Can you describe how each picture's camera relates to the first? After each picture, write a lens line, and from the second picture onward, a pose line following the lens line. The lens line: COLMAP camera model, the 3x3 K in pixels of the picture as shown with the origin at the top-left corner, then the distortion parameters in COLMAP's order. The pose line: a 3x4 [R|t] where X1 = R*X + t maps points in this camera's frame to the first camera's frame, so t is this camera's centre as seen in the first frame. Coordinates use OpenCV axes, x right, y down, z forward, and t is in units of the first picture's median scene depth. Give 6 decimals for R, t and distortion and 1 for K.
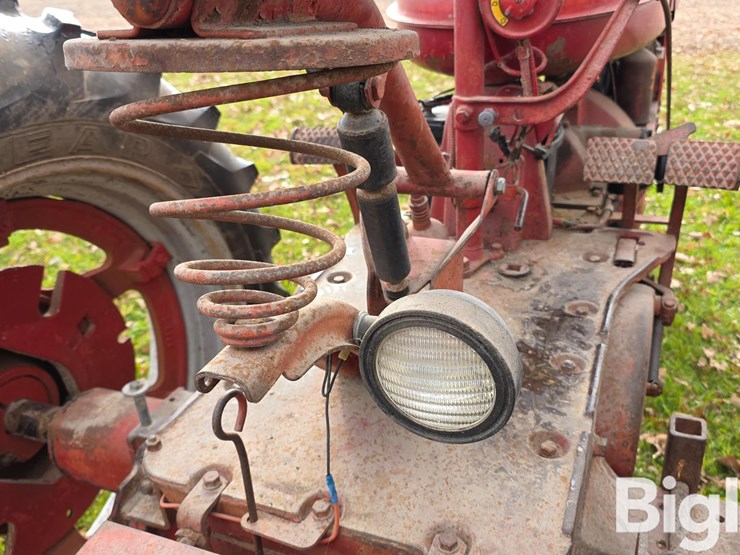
lens RADIAL K [[694.1, 0, 391.1], [0, 694.1, 277.0], [0, 0, 1]] dist [0.067176, -0.092155]
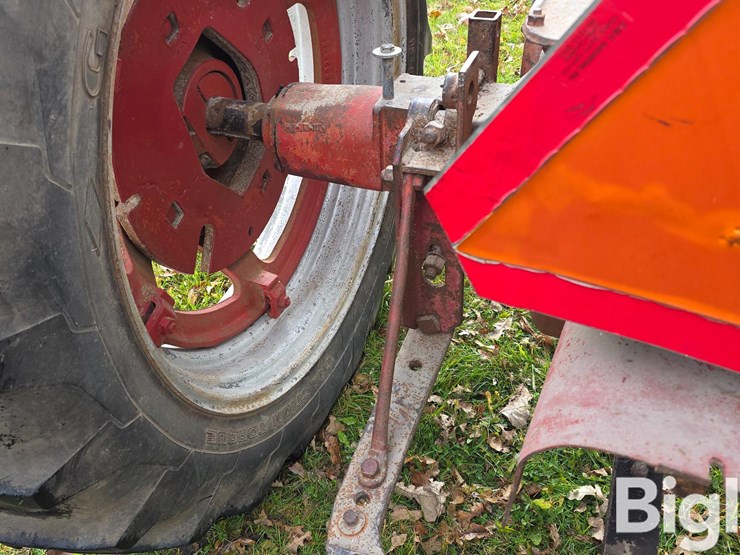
lens RADIAL K [[684.6, 0, 352.9], [0, 684.6, 277.9], [0, 0, 1]] dist [0.068647, -0.009507]
pose [[0.999770, 0.020023, 0.007712, -0.617423], [-0.021057, 0.984631, 0.173376, 0.445722], [-0.004122, -0.173499, 0.984825, 0.070076]]
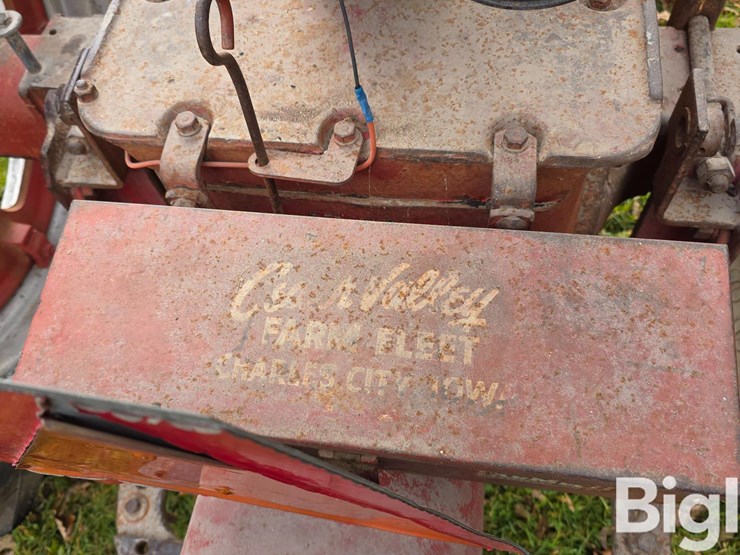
lens RADIAL K [[693.8, 0, 367.9], [0, 693.8, 302.3], [0, 0, 1]] dist [0.054005, -0.093135]
pose [[0.971928, -0.220177, 0.082929, -0.172604], [0.135282, 0.811363, 0.568672, 0.043401], [-0.192494, -0.541490, 0.818373, 0.237394]]
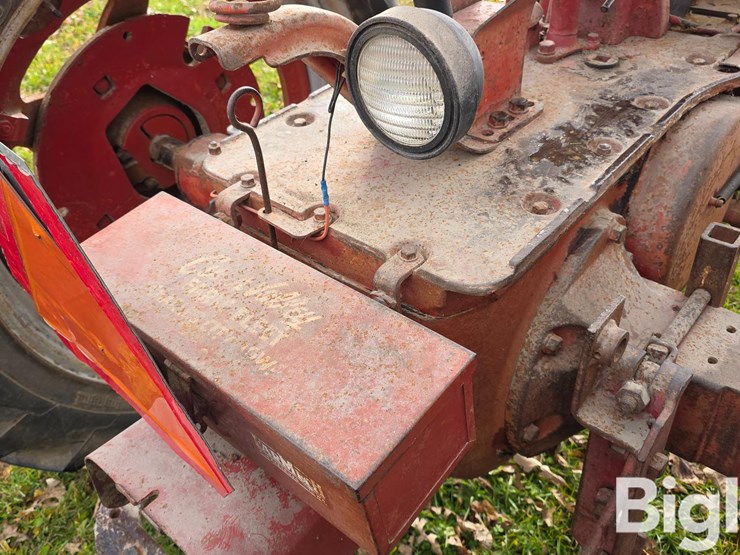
lens RADIAL K [[699.8, 0, 366.2], [0, 699.8, 279.0], [0, 0, 1]] dist [0.109976, -0.181224]
pose [[0.940311, 0.205563, -0.271217, 0.299449], [-0.142065, 0.961299, 0.236055, 0.139958], [0.309244, -0.183435, 0.933124, -0.095359]]
